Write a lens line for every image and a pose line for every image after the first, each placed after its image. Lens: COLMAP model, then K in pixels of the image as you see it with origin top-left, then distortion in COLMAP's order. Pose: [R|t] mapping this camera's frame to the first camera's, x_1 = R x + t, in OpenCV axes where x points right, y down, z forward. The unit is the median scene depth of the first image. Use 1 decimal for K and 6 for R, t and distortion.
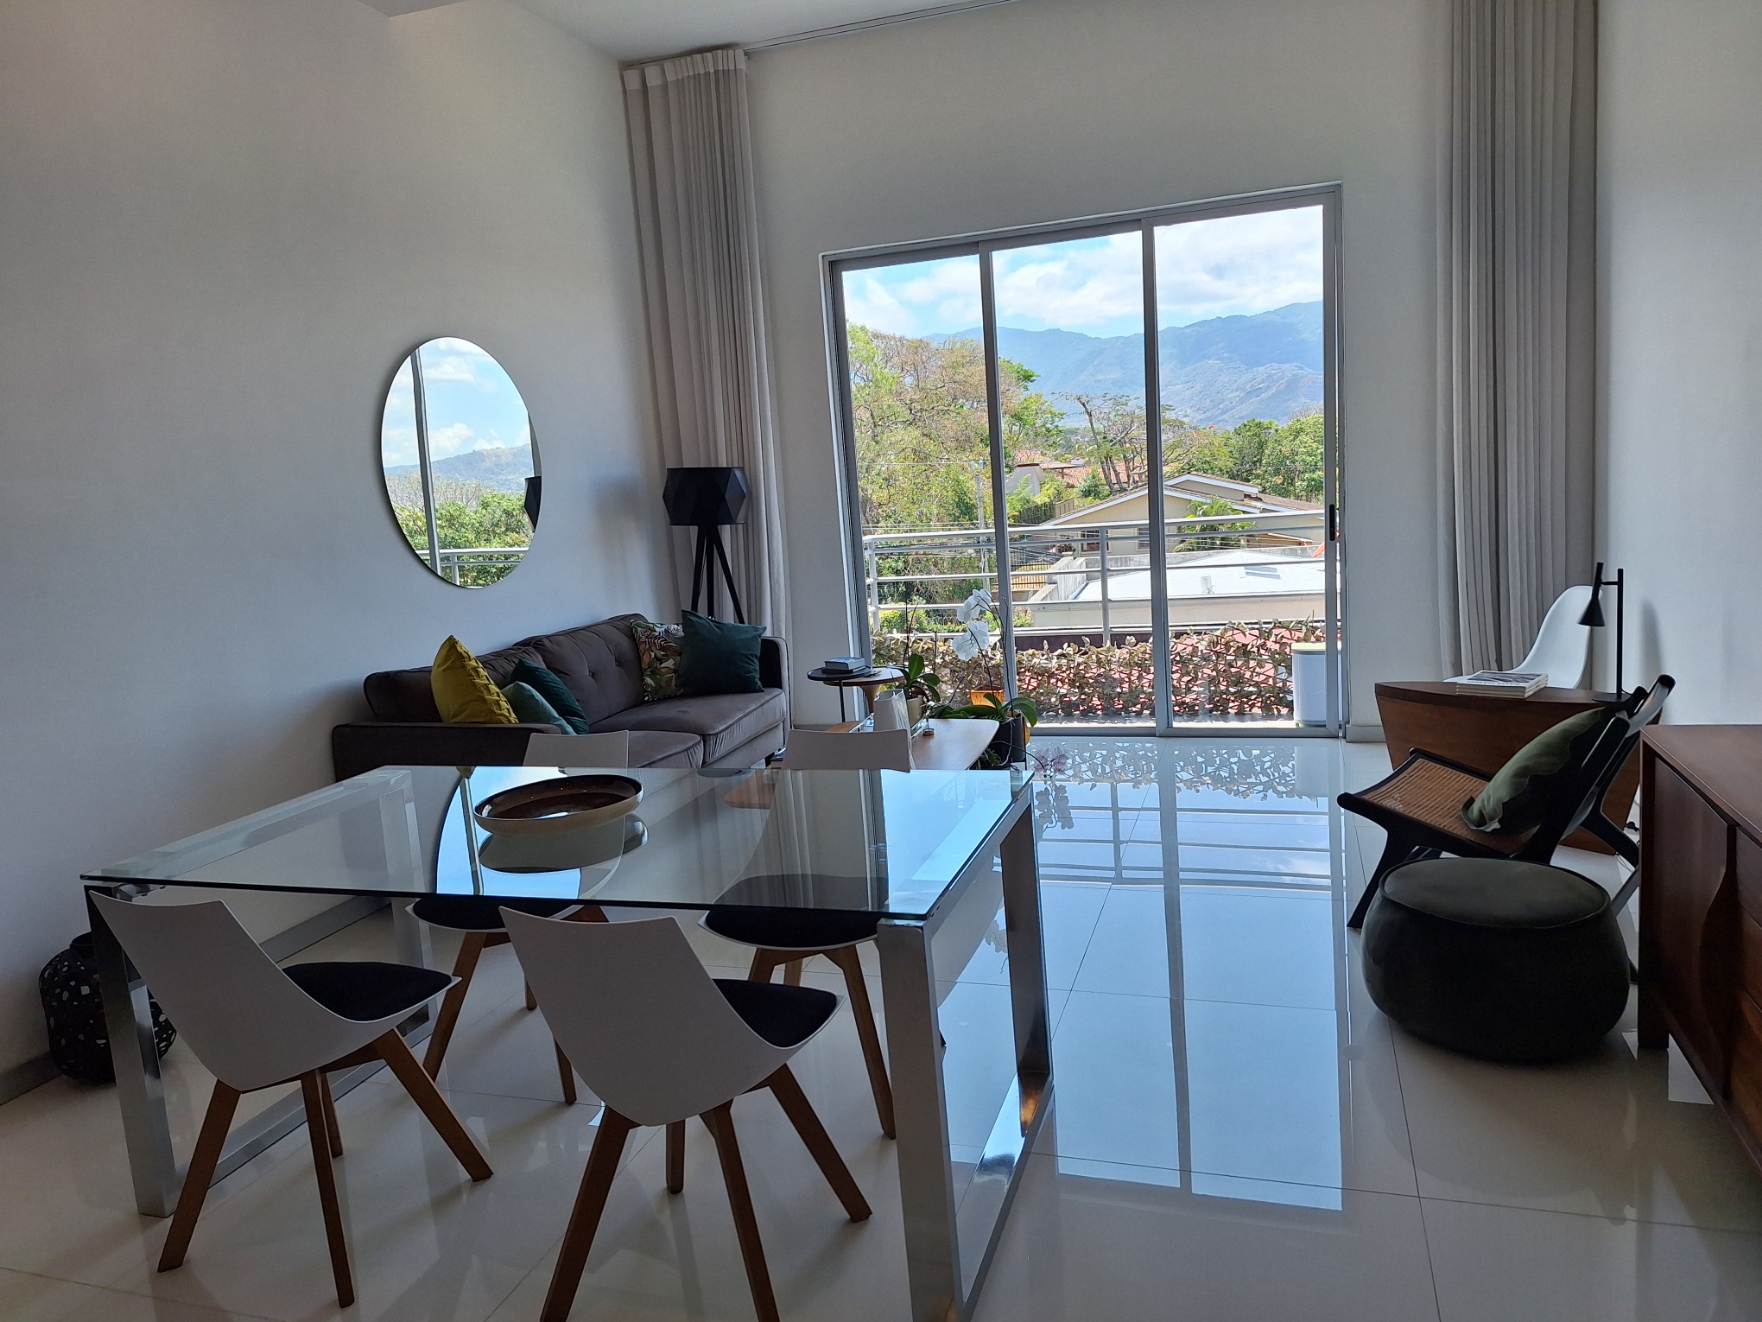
lens RADIAL K [[1225.7, 0, 873.8], [0, 1225.7, 648.2], [0, 0, 1]] dist [0.067372, -0.073603]
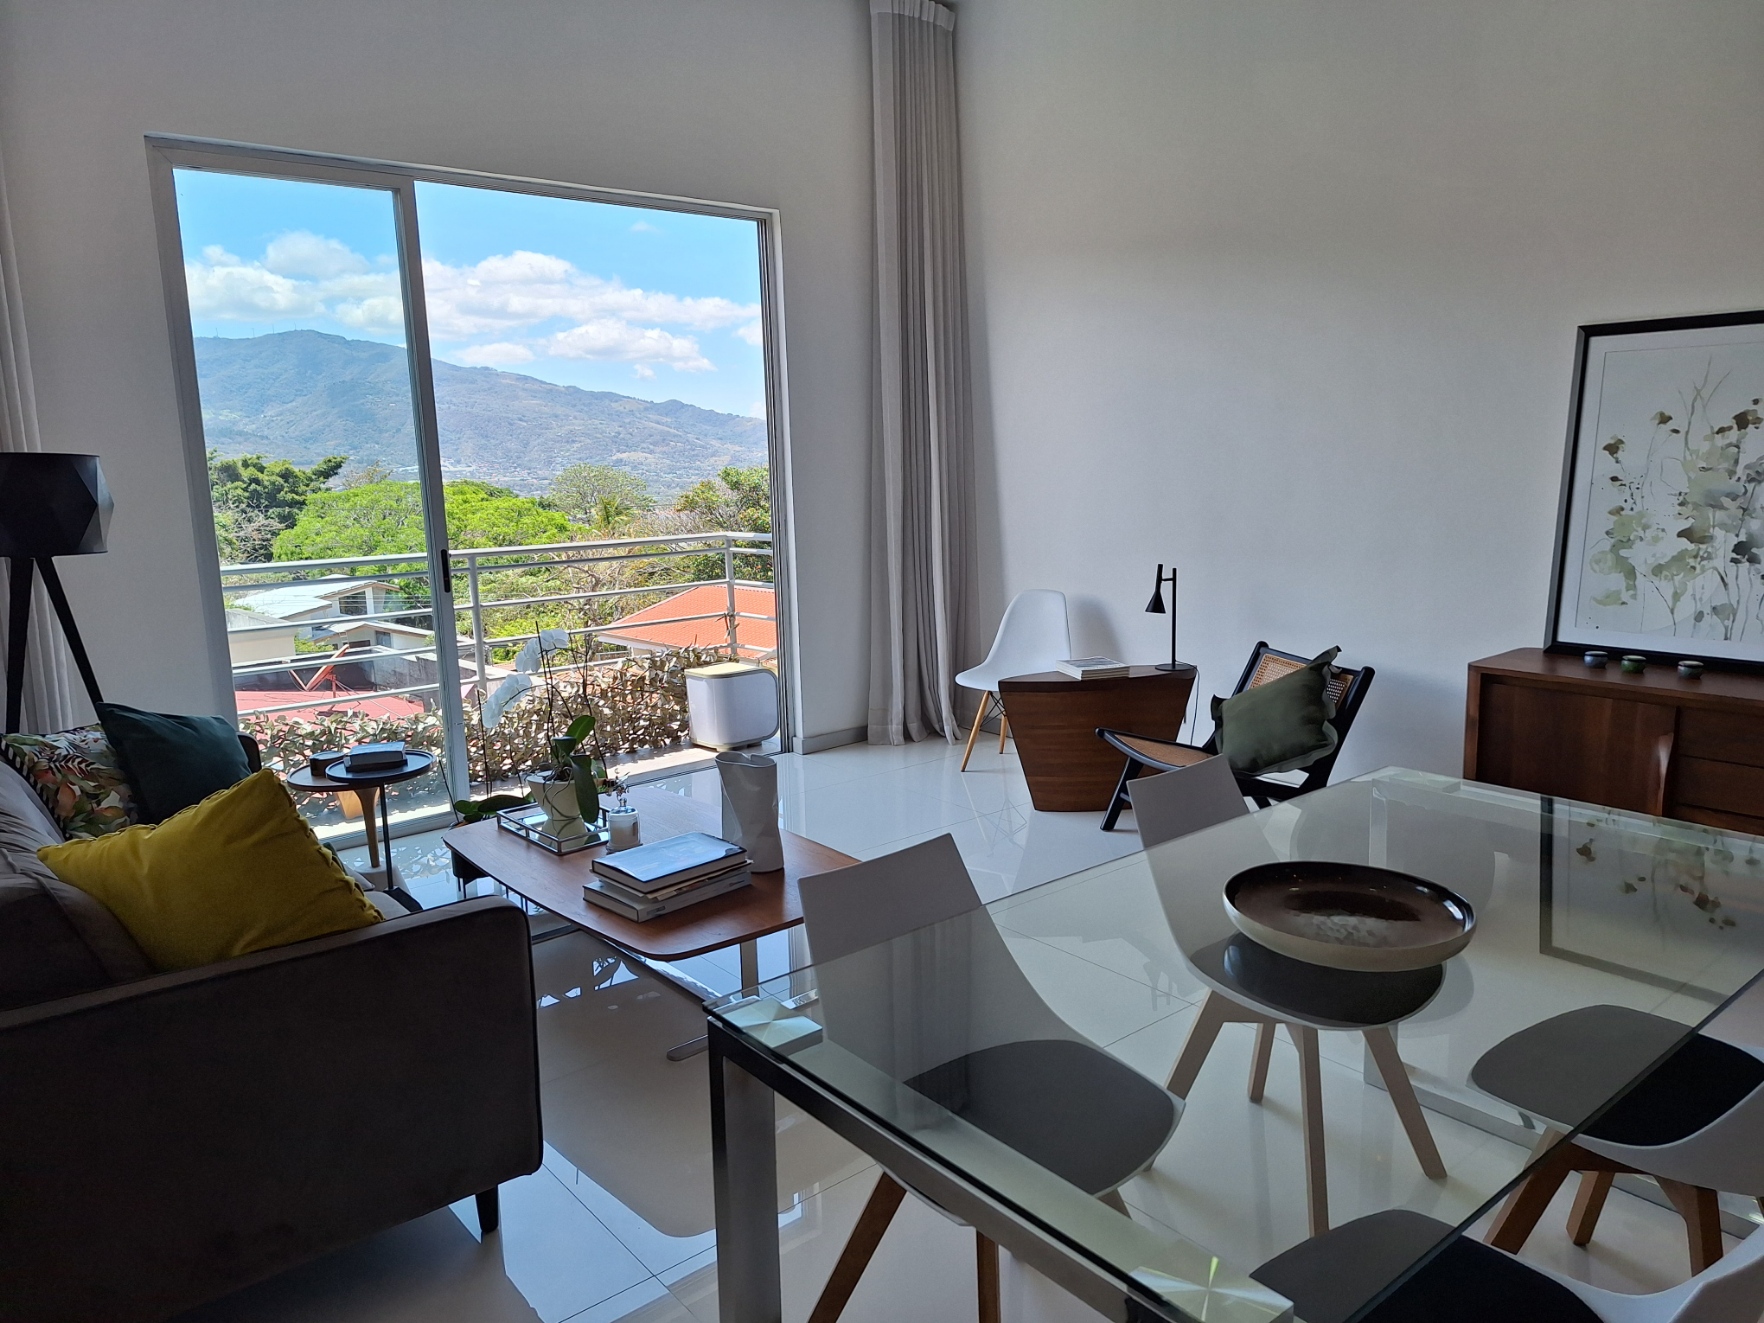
lens RADIAL K [[1227.1, 0, 898.7], [0, 1227.1, 655.0], [0, 0, 1]] dist [0.067372, -0.073603]
pose [[0.522504, -0.083635, 0.848525, -0.417778], [0.110509, 0.993426, 0.029868, -0.027872], [-0.845445, 0.078163, 0.528311, 0.363134]]
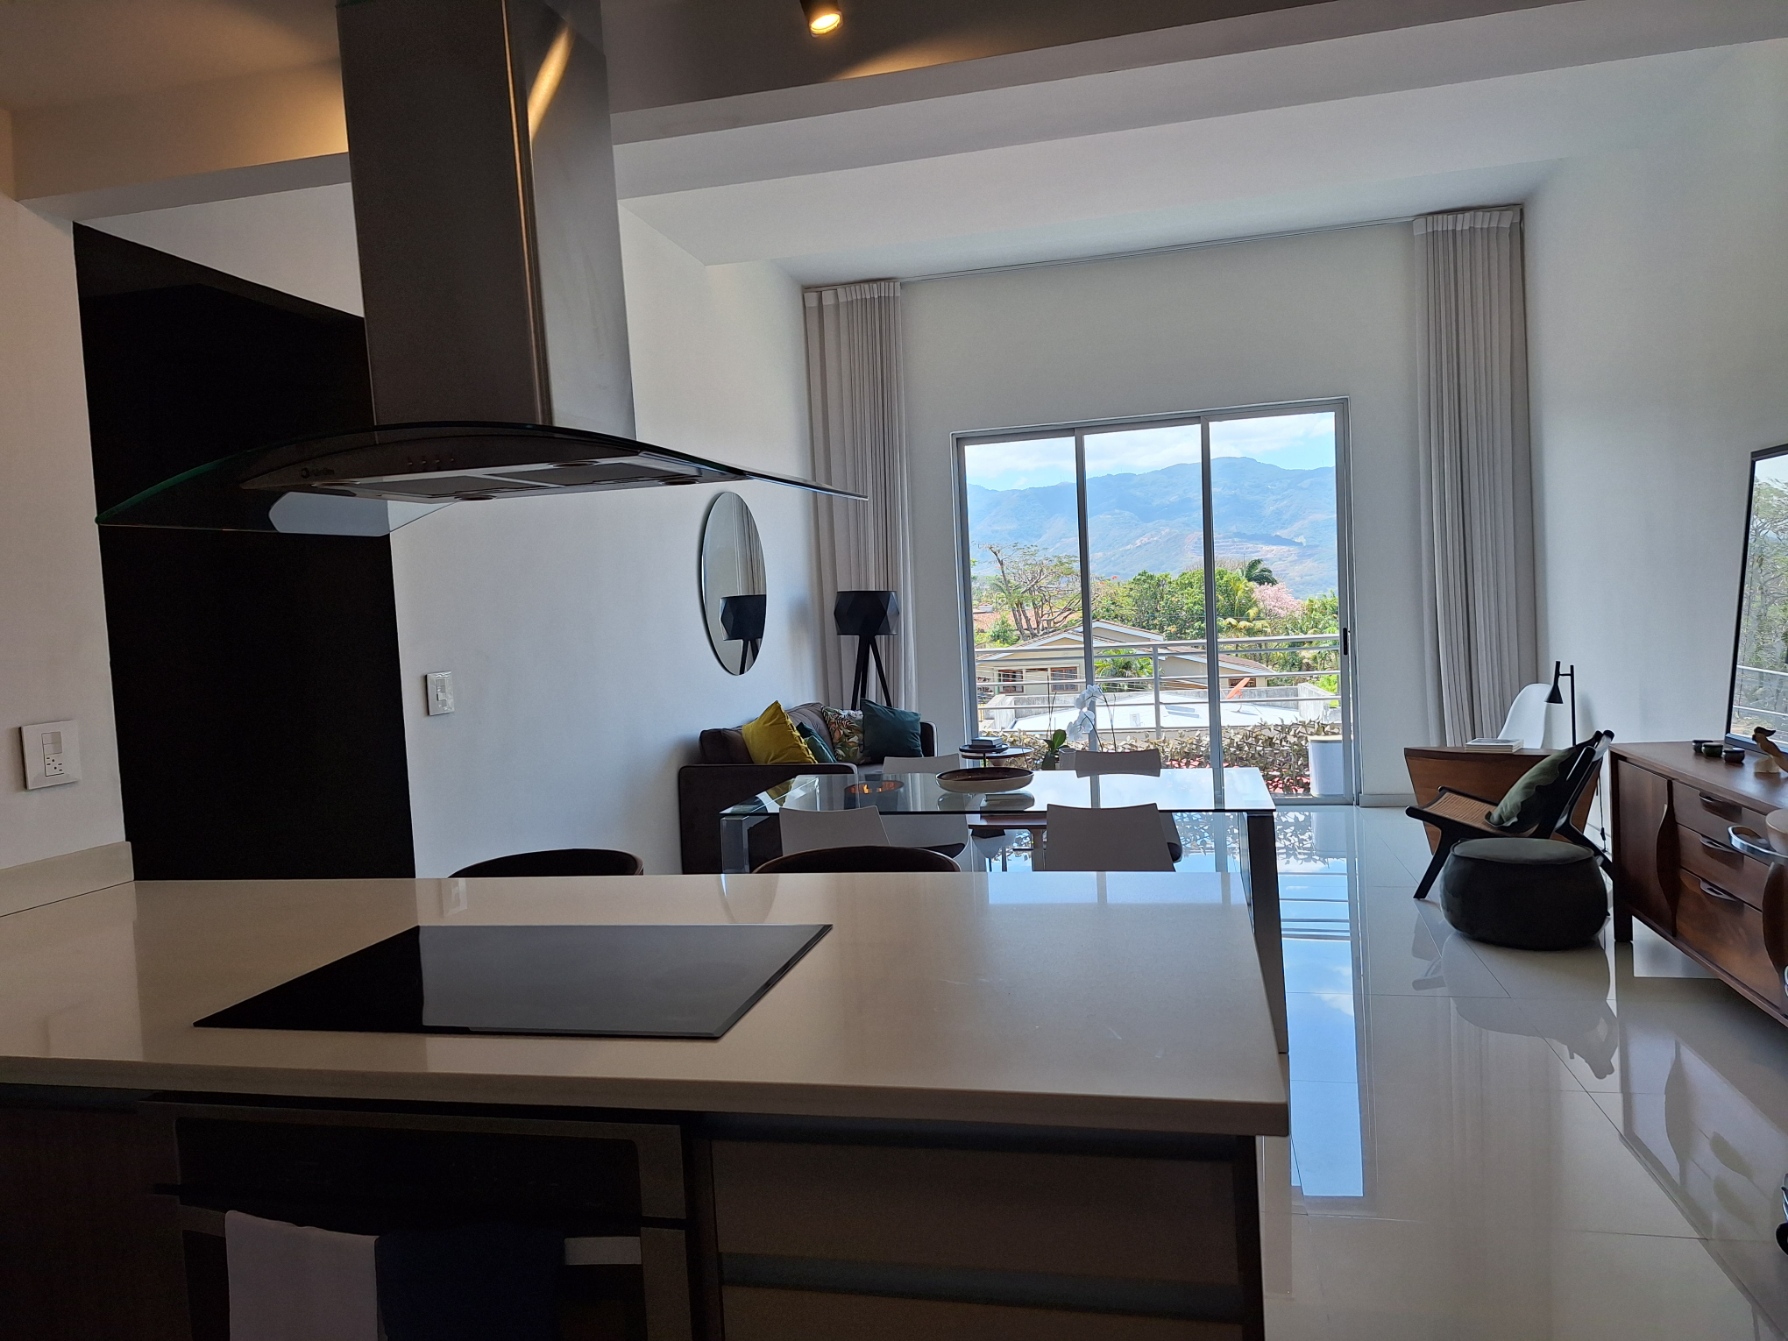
lens RADIAL K [[1243.8, 0, 874.9], [0, 1243.8, 662.1], [0, 0, 1]] dist [0.067372, -0.073603]
pose [[0.996431, 0.016696, 0.082739, -0.234459], [-0.007946, 0.994444, -0.104968, 0.063486], [-0.084032, 0.103935, 0.991028, -0.283007]]
